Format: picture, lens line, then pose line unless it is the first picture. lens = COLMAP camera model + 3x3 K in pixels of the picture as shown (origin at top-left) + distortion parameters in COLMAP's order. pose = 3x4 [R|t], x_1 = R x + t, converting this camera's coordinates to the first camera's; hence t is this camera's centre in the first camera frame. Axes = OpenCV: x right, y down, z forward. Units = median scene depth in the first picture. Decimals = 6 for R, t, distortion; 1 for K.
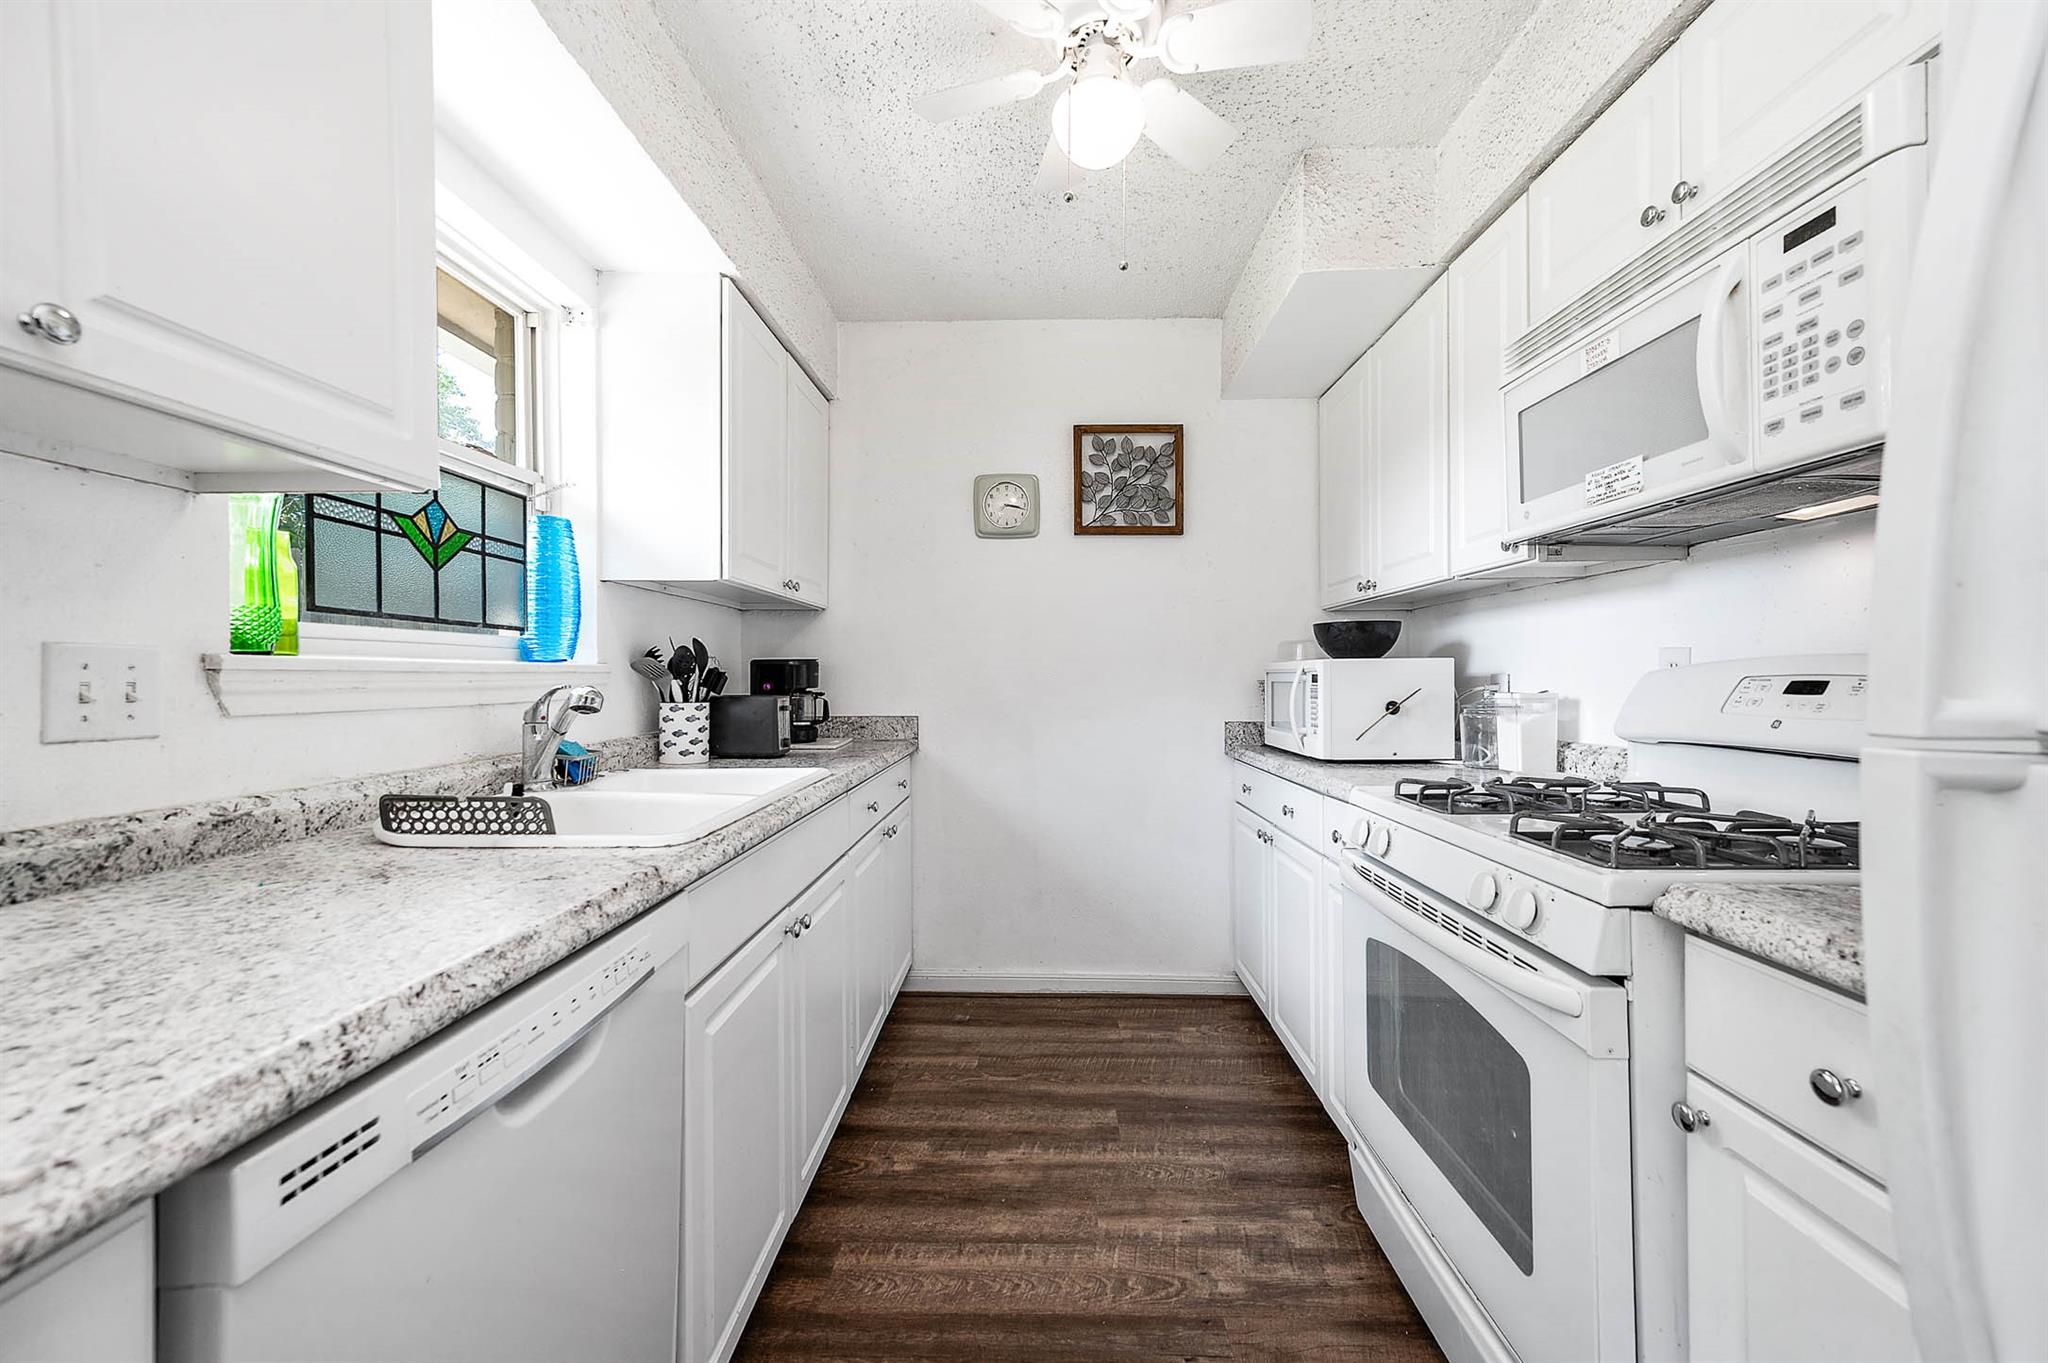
lens RADIAL K [[800.1, 0, 1018.6], [0, 800.1, 682.6], [0, 0, 1]] dist [0.013064, -0.000075]
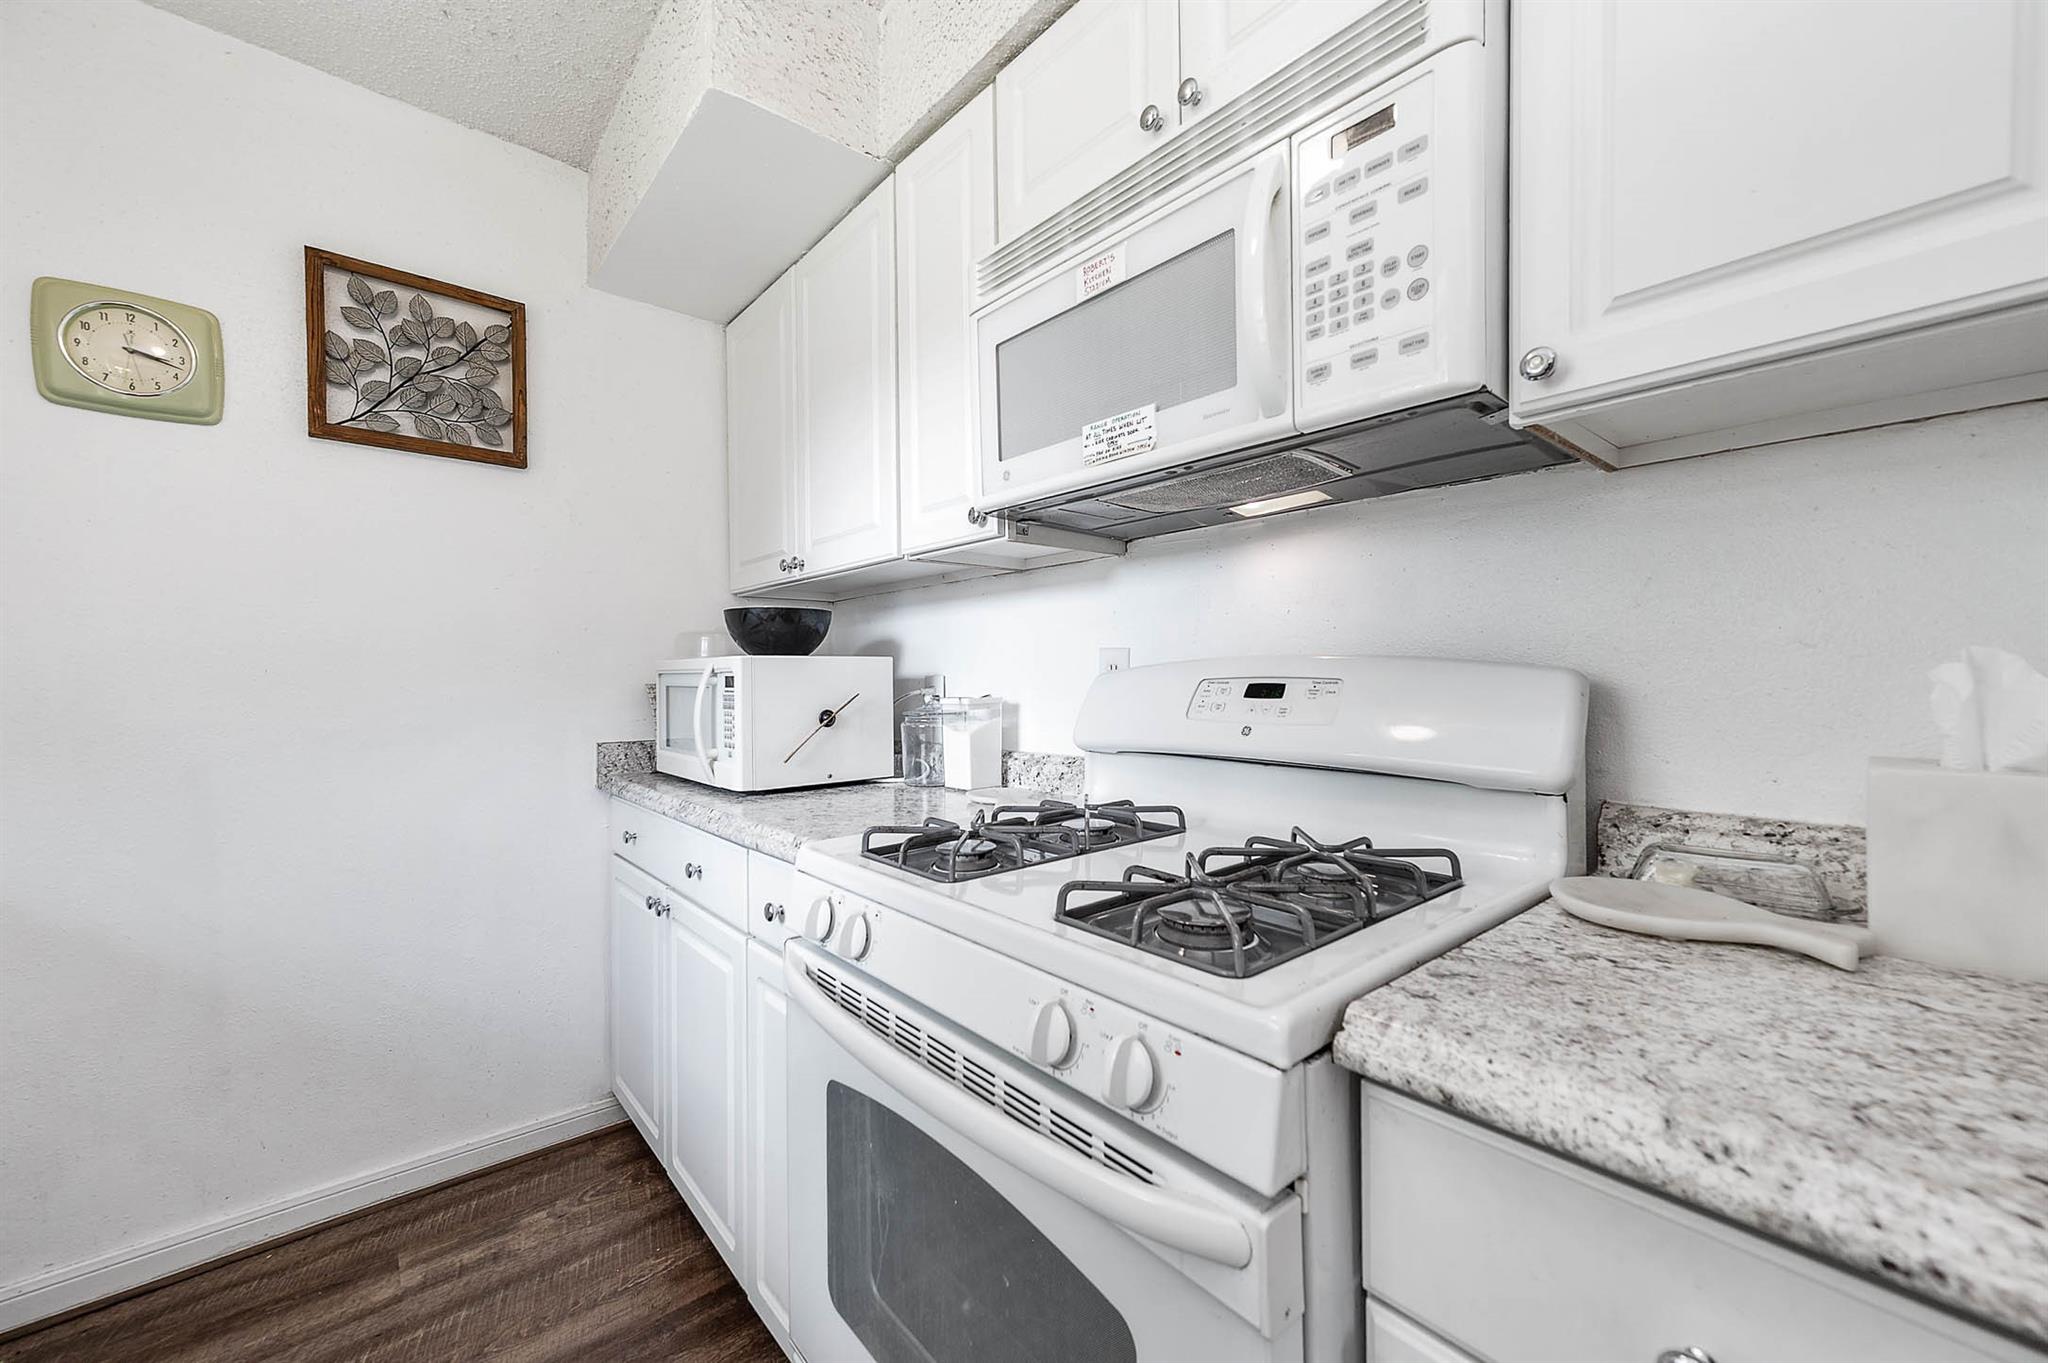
lens RADIAL K [[800.1, 0, 1016.6], [0, 800.1, 678.6], [0, 0, 1]] dist [0.013064, -0.000075]
pose [[0.745738, -0.001724, 0.666237, 0.102817], [0.006397, 0.999969, -0.004573, -0.004018], [-0.666209, 0.007672, 0.745726, 0.371614]]
